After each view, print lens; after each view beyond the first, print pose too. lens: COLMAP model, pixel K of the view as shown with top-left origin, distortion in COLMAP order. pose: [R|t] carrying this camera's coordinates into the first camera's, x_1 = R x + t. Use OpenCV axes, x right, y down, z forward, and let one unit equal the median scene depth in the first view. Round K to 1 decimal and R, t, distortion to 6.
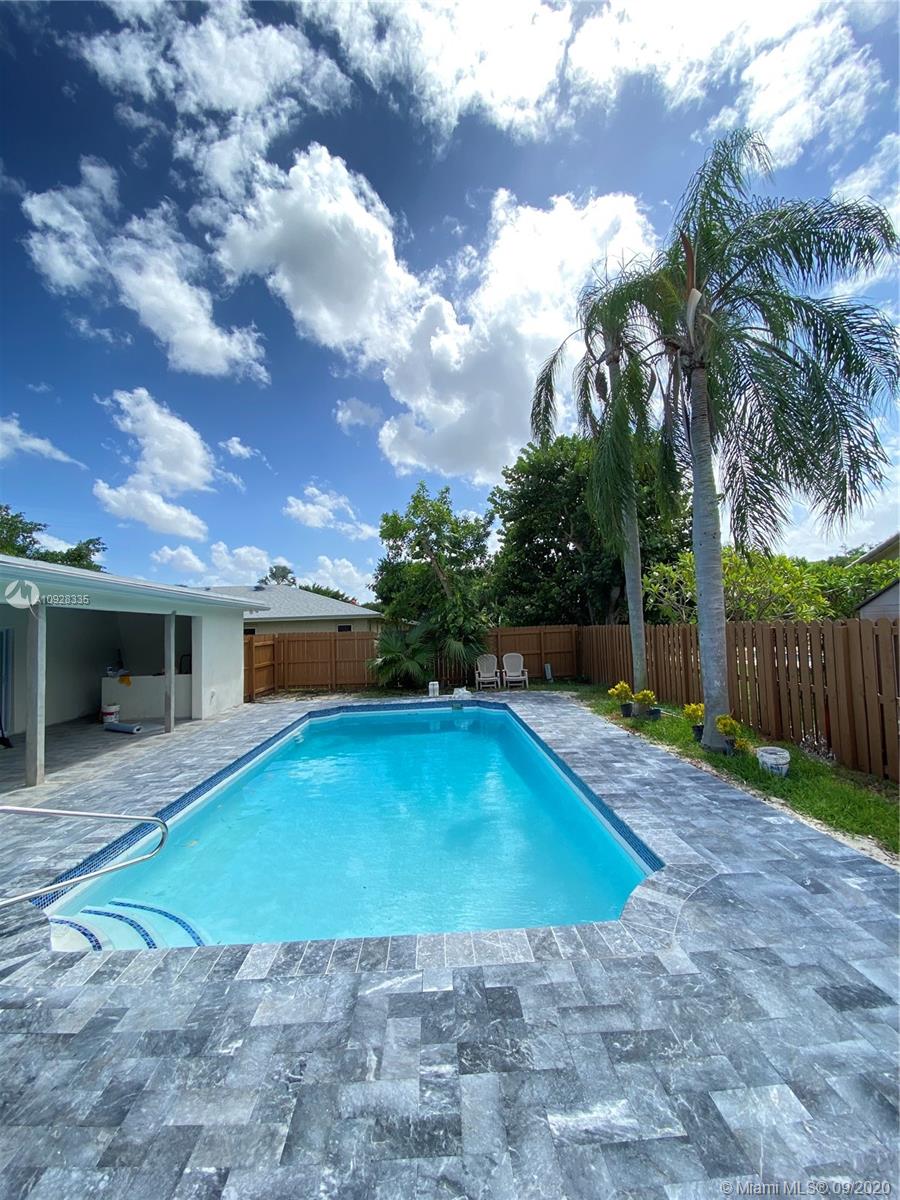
lens RADIAL K [[486.6, 0, 443.4], [0, 486.6, 597.4], [0, 0, 1]] dist [0.030212, -0.024105]
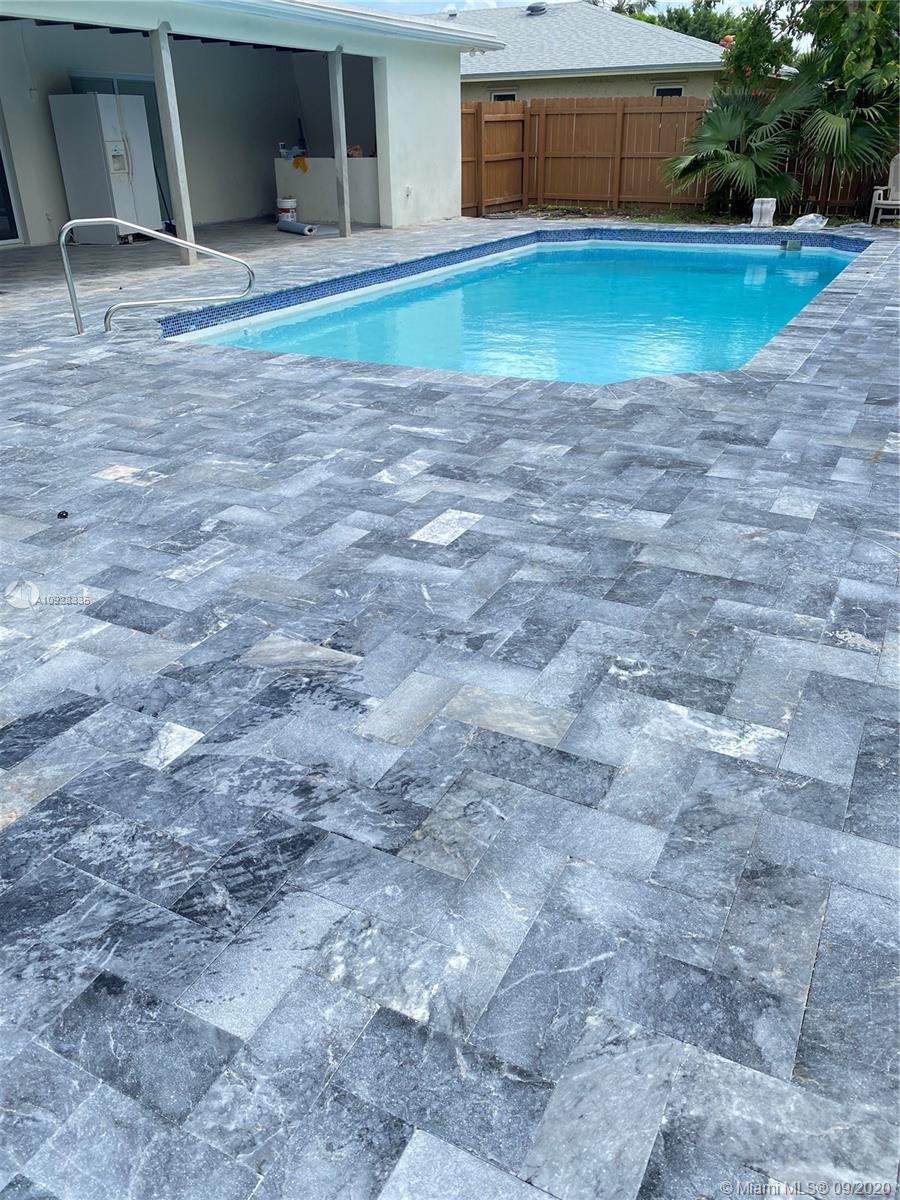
lens RADIAL K [[906.8, 0, 450.0], [0, 906.8, 600.0], [0, 0, 1]] dist [0.023988, -0.040762]
pose [[0.875632, 0.241928, -0.418019, 0.281720], [0.013115, 0.853271, 0.521302, 0.028008], [0.482801, -0.461951, 0.743979, -0.192966]]
